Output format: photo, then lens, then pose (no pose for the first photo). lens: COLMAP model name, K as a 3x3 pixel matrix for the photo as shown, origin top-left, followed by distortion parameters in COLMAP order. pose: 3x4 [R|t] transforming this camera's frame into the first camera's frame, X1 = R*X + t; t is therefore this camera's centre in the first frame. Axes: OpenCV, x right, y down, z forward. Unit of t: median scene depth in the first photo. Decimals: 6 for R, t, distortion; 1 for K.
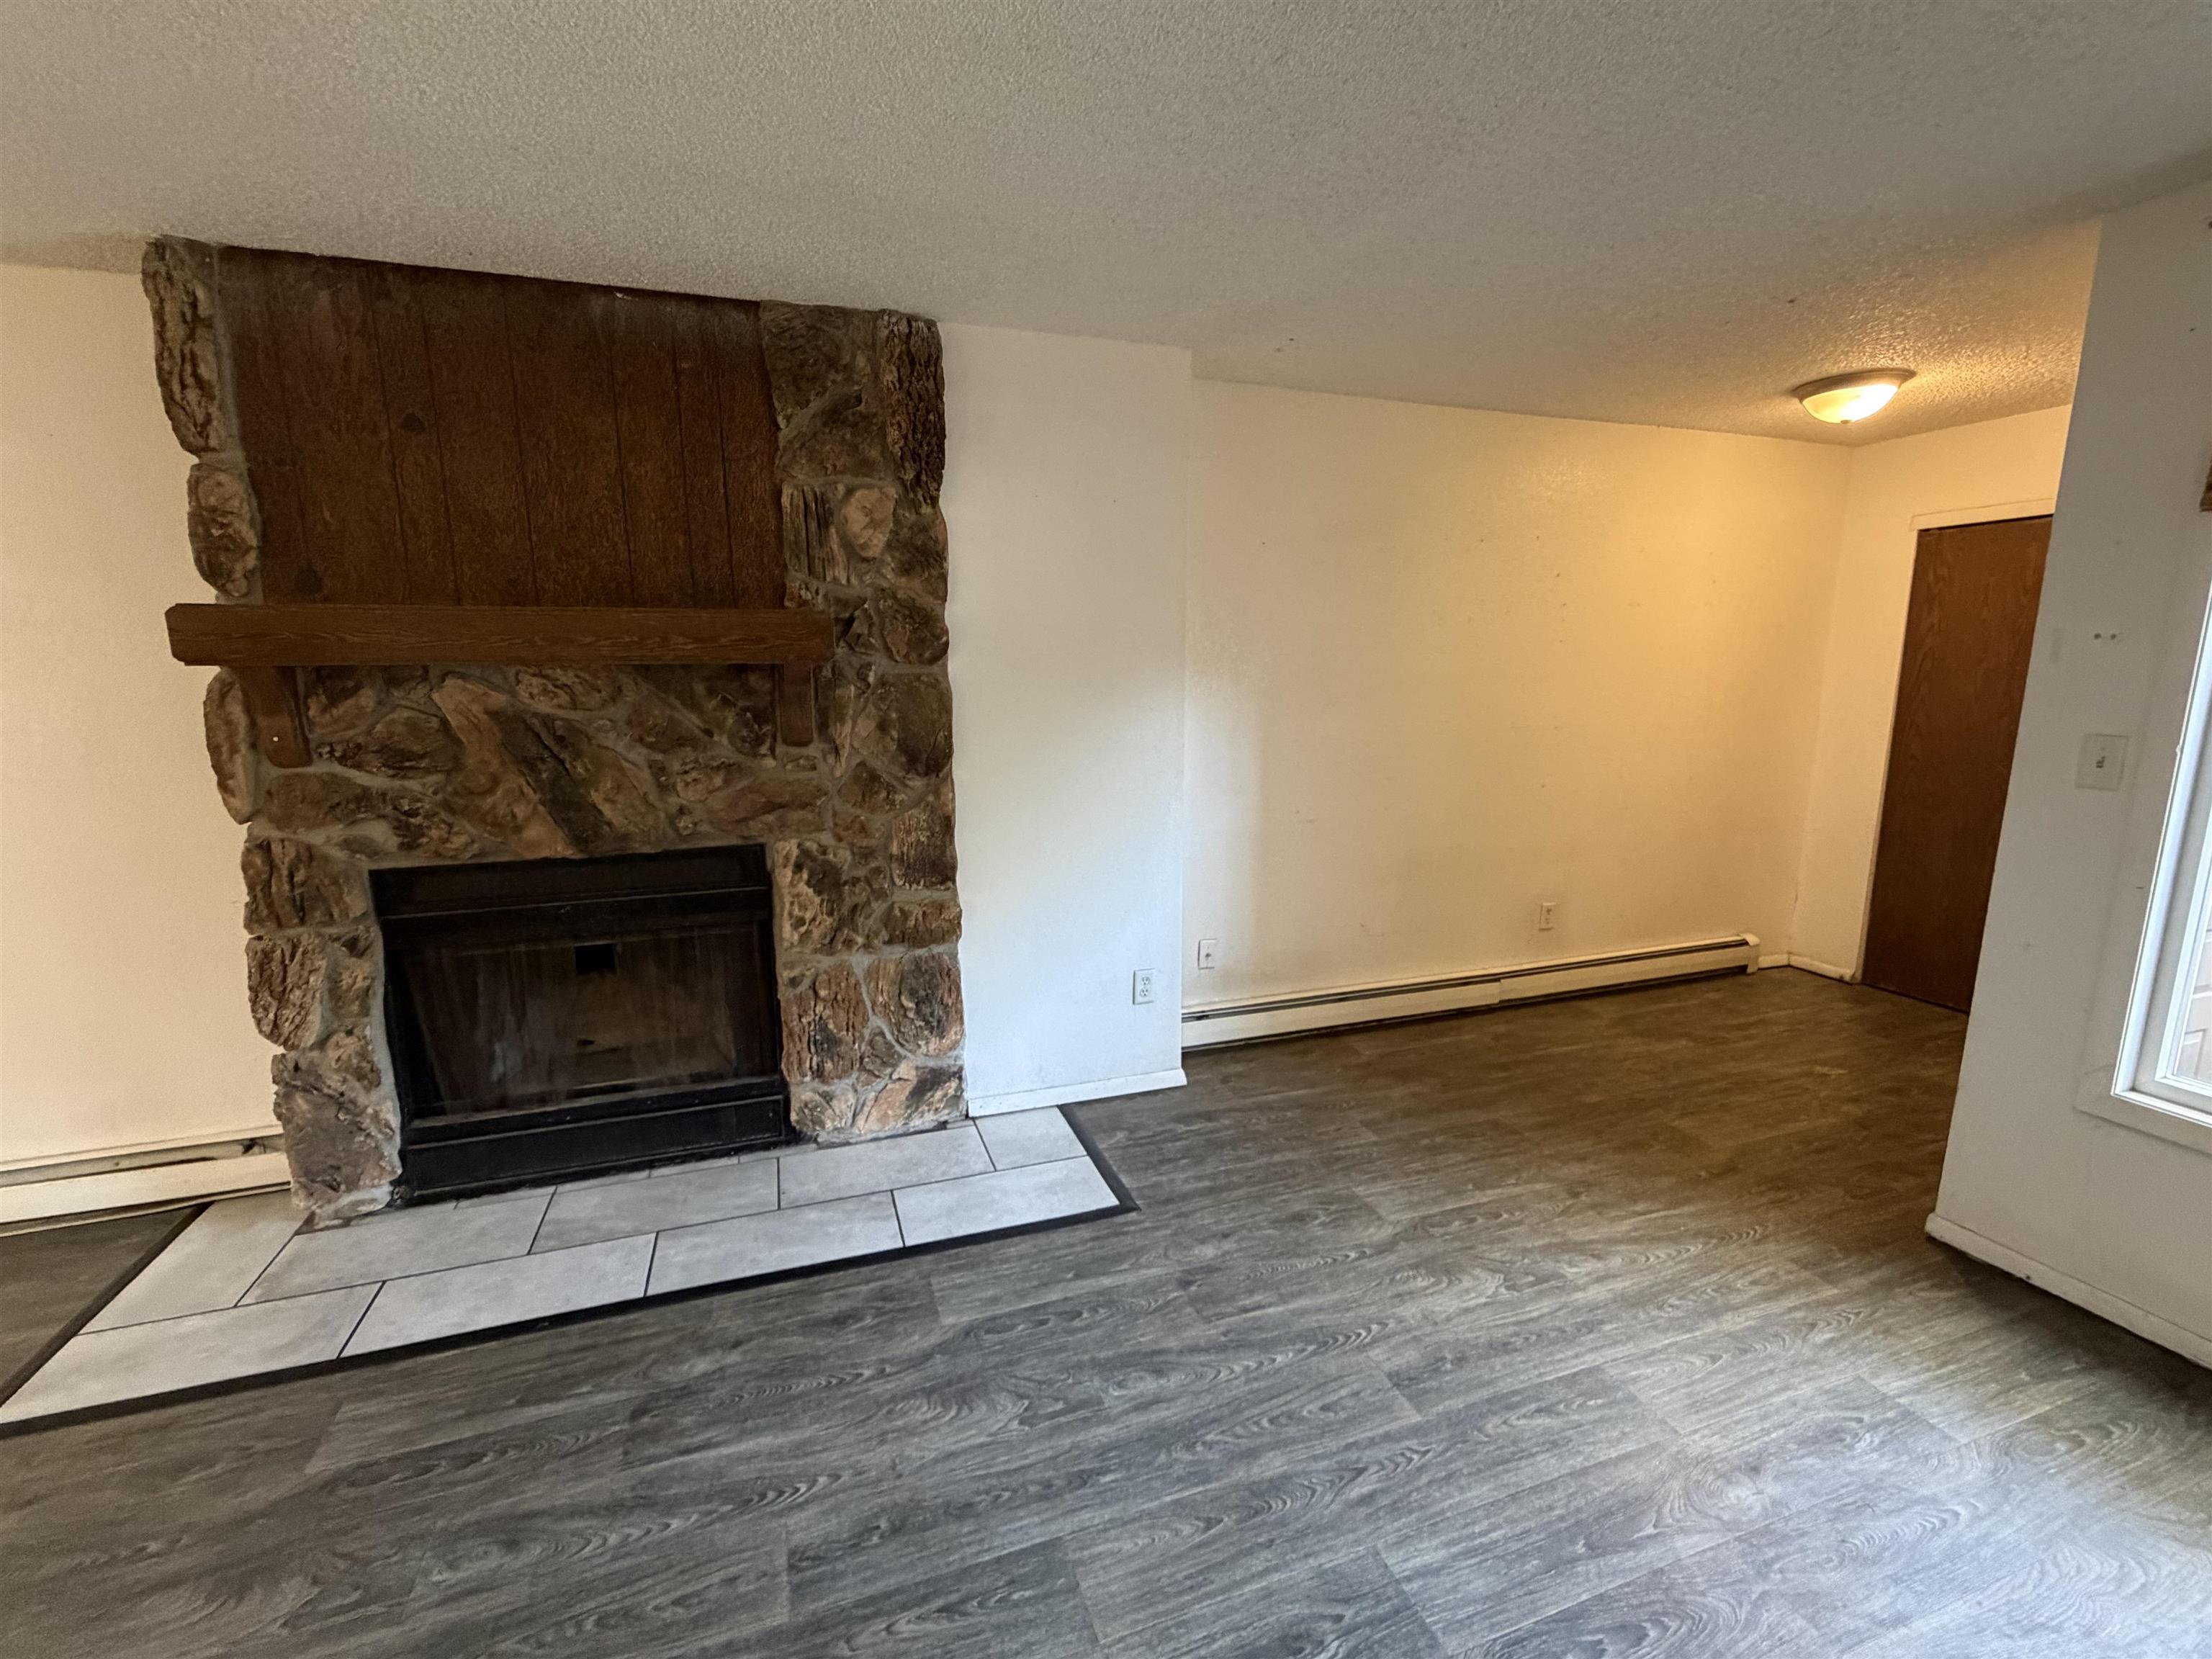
lens RADIAL K [[963.0, 0, 1123.1], [0, 963.0, 829.0], [0, 0, 1]] dist [-0.002308, 0.000141]
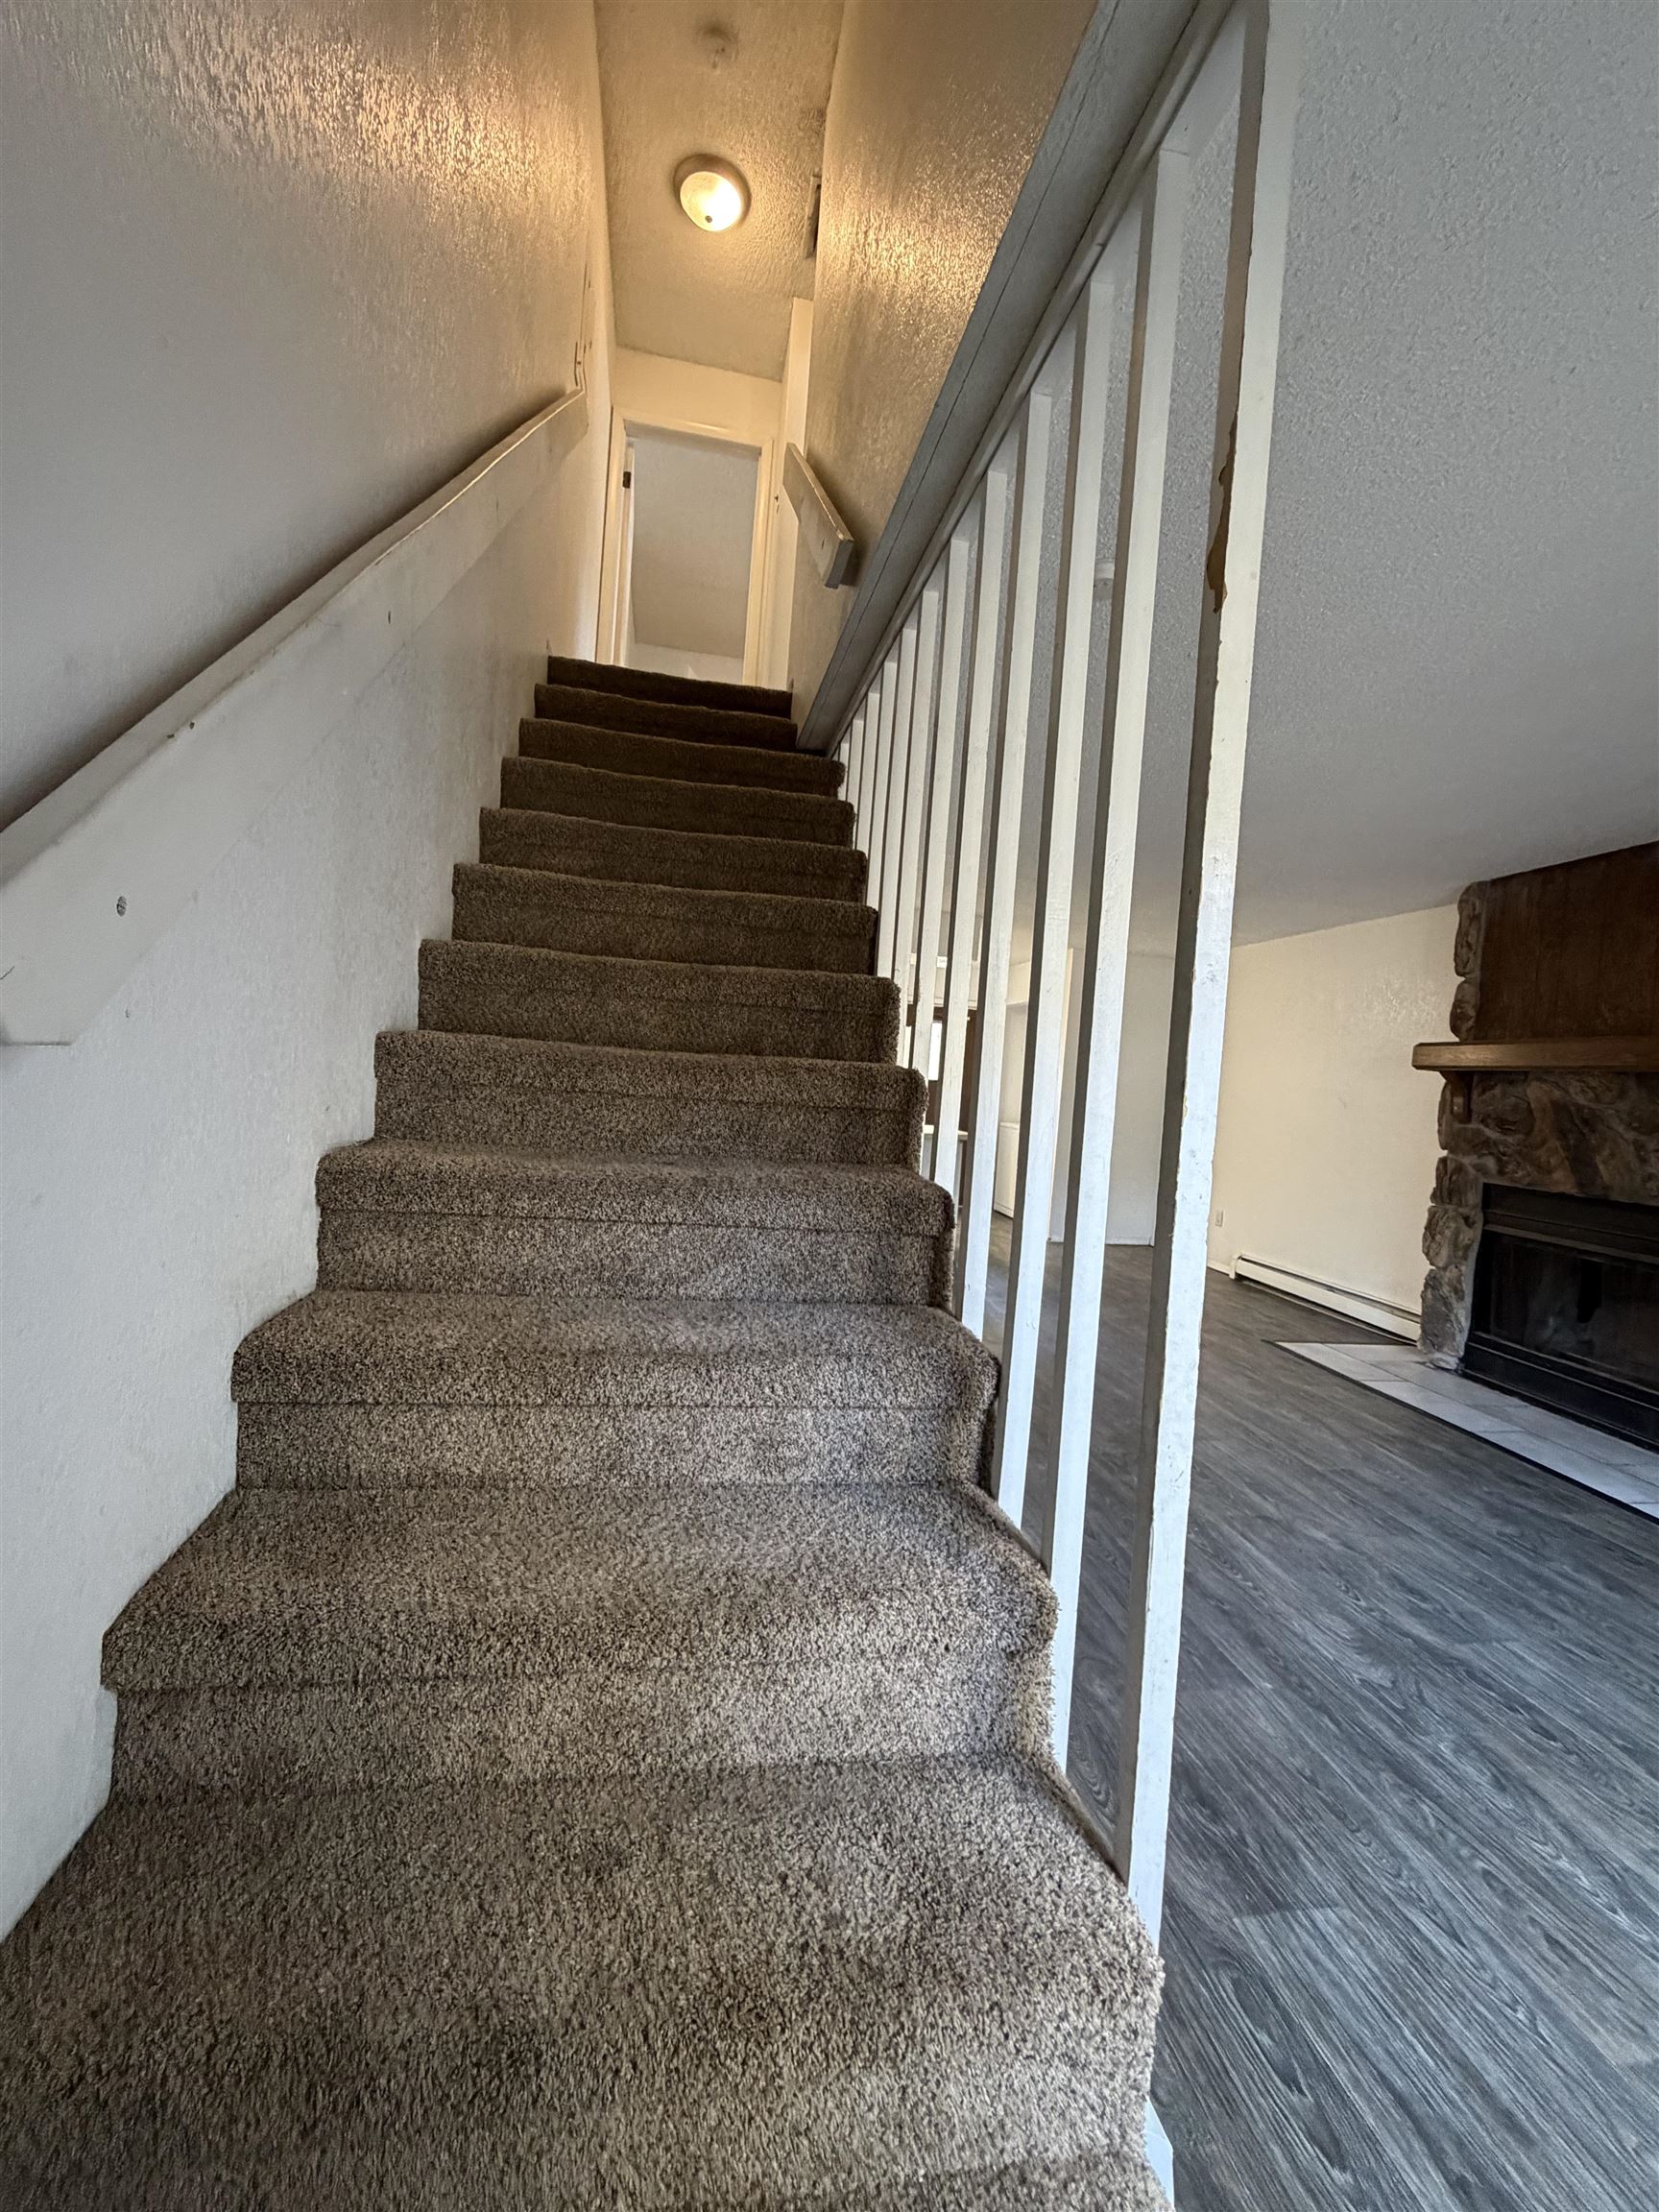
lens RADIAL K [[891.8, 0, 832.6], [0, 891.8, 1106.9], [0, 0, 1]] dist [-0.001762, -0.000143]
pose [[-0.160760, 0.024221, -0.986696, 1.097074], [-0.243175, 0.967910, 0.063380, 0.096856], [0.956568, 0.250128, -0.149711, 0.019601]]
